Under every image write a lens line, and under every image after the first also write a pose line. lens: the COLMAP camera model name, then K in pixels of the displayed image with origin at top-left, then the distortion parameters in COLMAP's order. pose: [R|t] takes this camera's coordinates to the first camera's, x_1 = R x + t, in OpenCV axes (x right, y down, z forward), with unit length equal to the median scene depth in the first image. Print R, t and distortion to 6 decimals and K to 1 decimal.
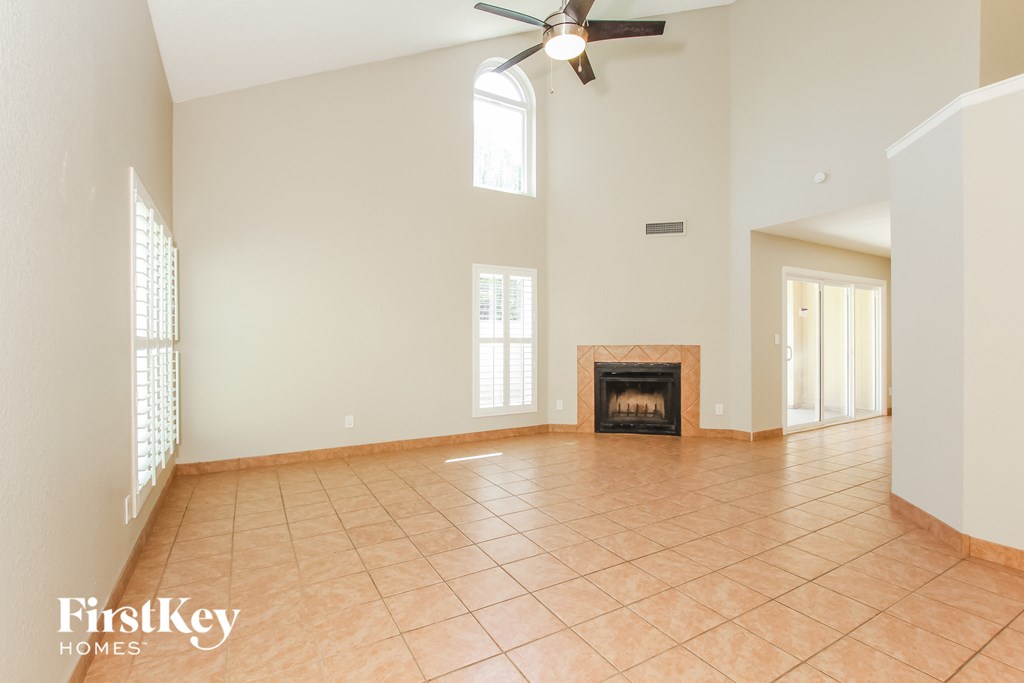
lens RADIAL K [[475.1, 0, 519.7], [0, 475.1, 342.2], [0, 0, 1]] dist [-0.018816, 0.000909]
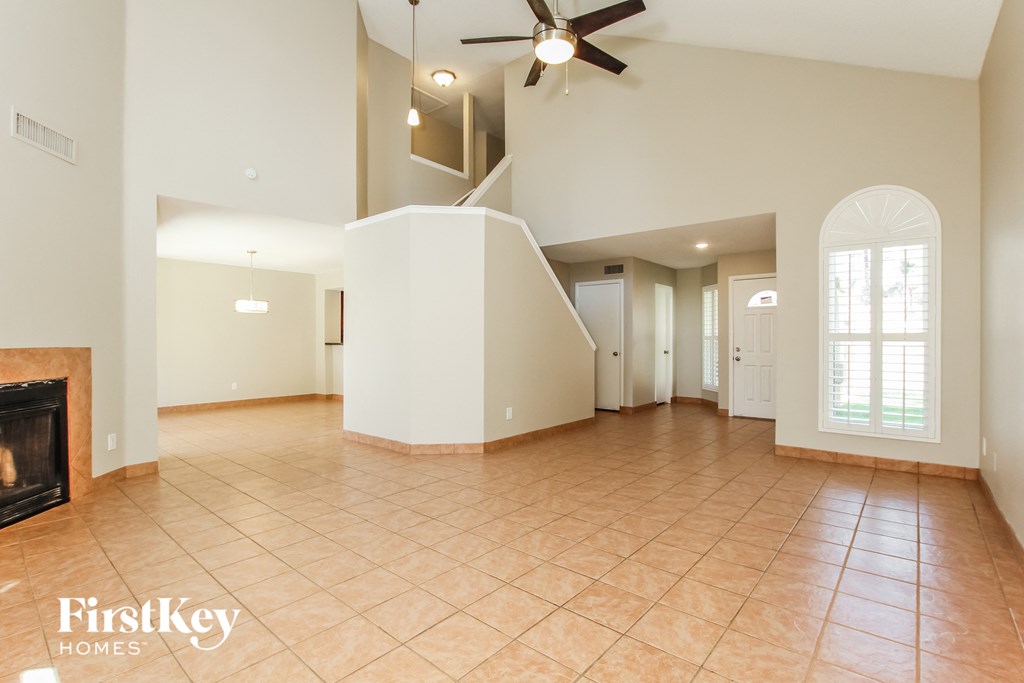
lens RADIAL K [[475.1, 0, 519.7], [0, 475.1, 342.2], [0, 0, 1]] dist [-0.018816, 0.000909]
pose [[-0.333831, -0.007744, 0.942601, -0.400470], [0.003554, 0.999949, 0.009474, -0.004362], [-0.942626, 0.006513, -0.333787, 0.669641]]
